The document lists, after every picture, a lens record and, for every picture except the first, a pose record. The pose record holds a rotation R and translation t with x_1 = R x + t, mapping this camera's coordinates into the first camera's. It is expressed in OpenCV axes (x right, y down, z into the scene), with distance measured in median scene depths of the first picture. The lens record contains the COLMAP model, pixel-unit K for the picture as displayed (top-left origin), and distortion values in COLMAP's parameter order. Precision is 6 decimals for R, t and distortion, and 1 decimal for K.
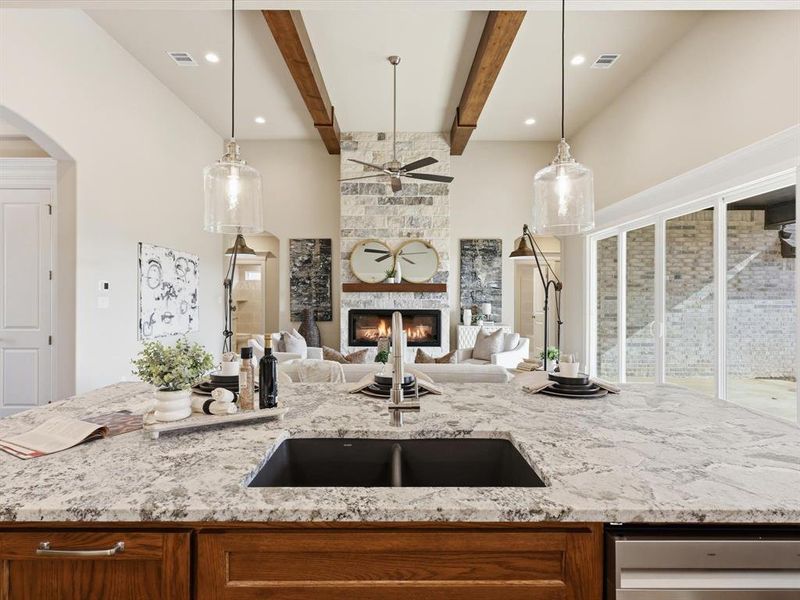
lens RADIAL K [[420.3, 0, 398.8], [0, 420.3, 297.2], [0, 0, 1]] dist [-0.002825, 0.004058]
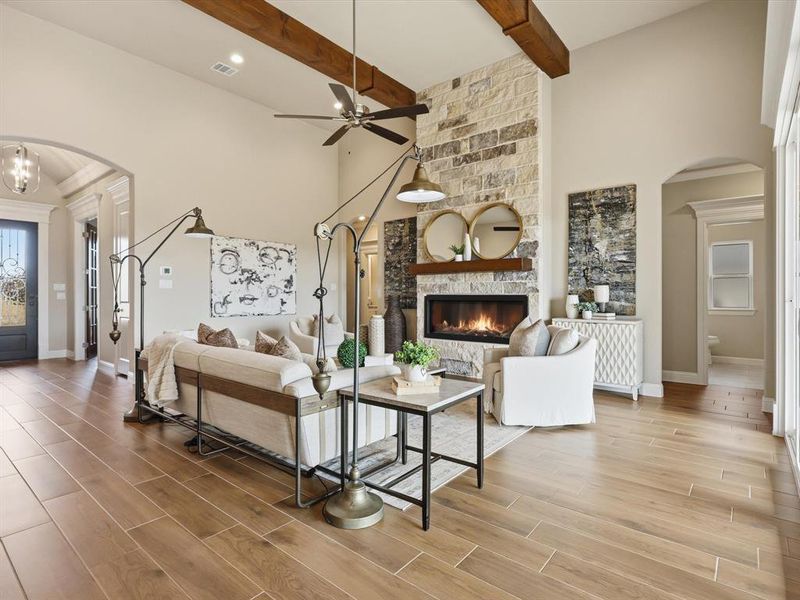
lens RADIAL K [[420.3, 0, 400.1], [0, 420.3, 293.1], [0, 0, 1]] dist [-0.002825, 0.004058]
pose [[0.767213, -0.005584, -0.641369, 0.396783], [0.002598, 0.999981, -0.005599, 0.029978], [0.641388, 0.002630, 0.767212, 0.304387]]
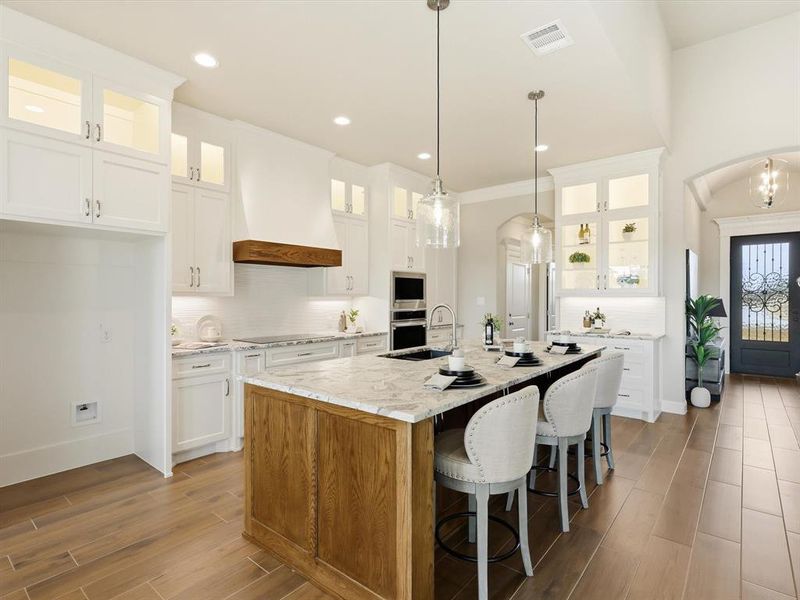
lens RADIAL K [[420.3, 0, 399.2], [0, 420.3, 297.3], [0, 0, 1]] dist [-0.002825, 0.004058]
pose [[-0.642649, -0.002122, -0.766158, 0.361605], [-0.002338, 0.999997, -0.000808, 0.000611], [0.766157, 0.001272, -0.642652, 0.434078]]
